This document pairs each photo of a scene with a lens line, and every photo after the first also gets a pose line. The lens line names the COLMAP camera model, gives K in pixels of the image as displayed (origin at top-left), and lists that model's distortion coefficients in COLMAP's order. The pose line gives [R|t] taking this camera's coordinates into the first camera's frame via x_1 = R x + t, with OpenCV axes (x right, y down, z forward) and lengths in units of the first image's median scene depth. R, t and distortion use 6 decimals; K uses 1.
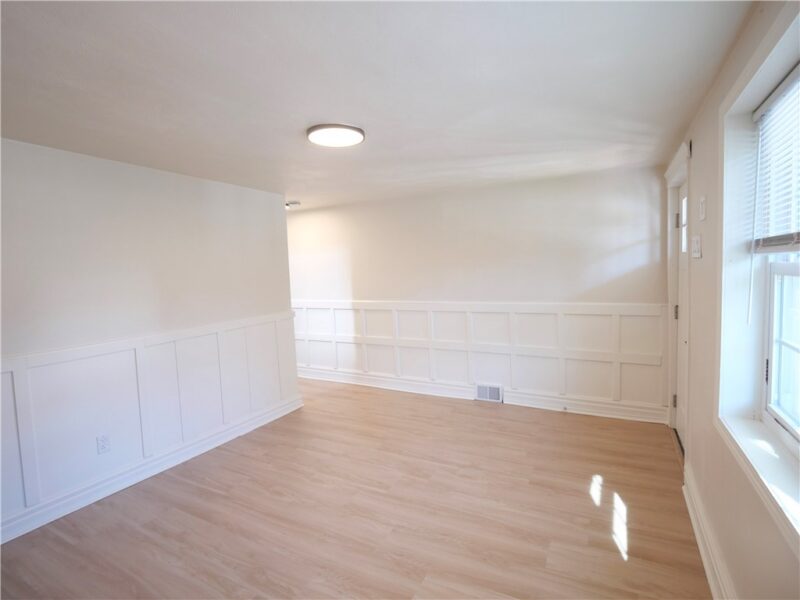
lens RADIAL K [[387.5, 0, 400.0], [0, 387.5, 300.0], [0, 0, 1]] dist [-0.010832, -0.001137]
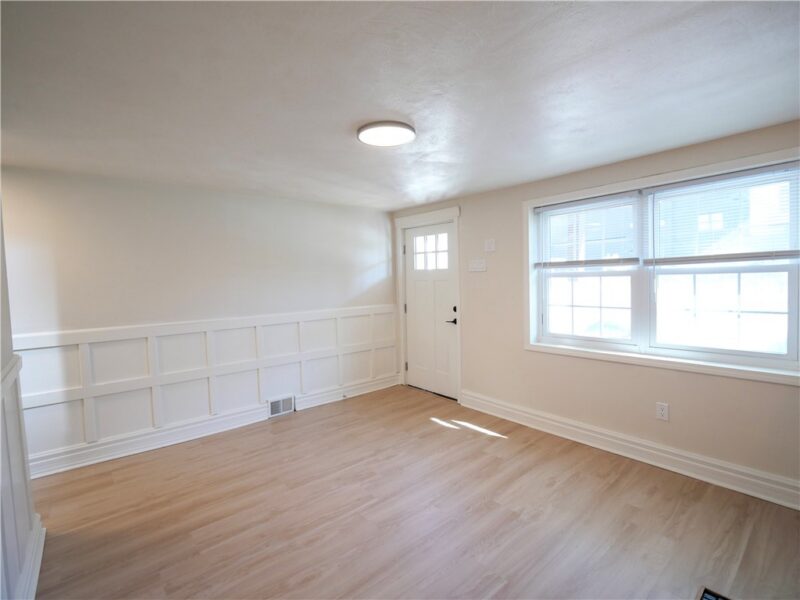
lens RADIAL K [[387.5, 0, 400.0], [0, 387.5, 300.0], [0, 0, 1]] dist [-0.010832, -0.001137]
pose [[0.369196, -0.030565, 0.928849, -0.724711], [0.086433, 0.996256, -0.001572, -0.001360], [-0.925323, 0.080864, 0.370456, 0.429557]]
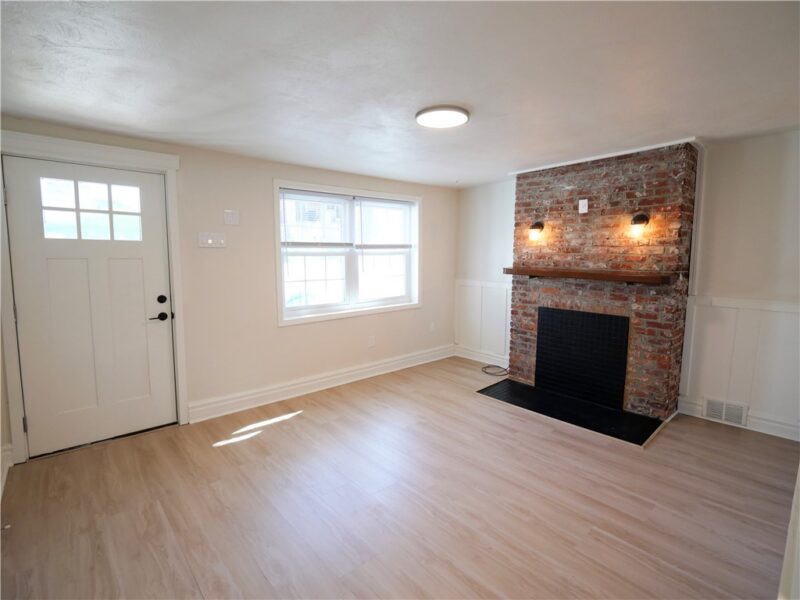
lens RADIAL K [[387.5, 0, 400.0], [0, 387.5, 300.0], [0, 0, 1]] dist [-0.010832, -0.001137]
pose [[-0.940289, -0.005474, 0.340332, -0.283096], [0.058509, 0.982389, 0.177453, -0.086231], [-0.335310, 0.186769, -0.923409, 1.421991]]
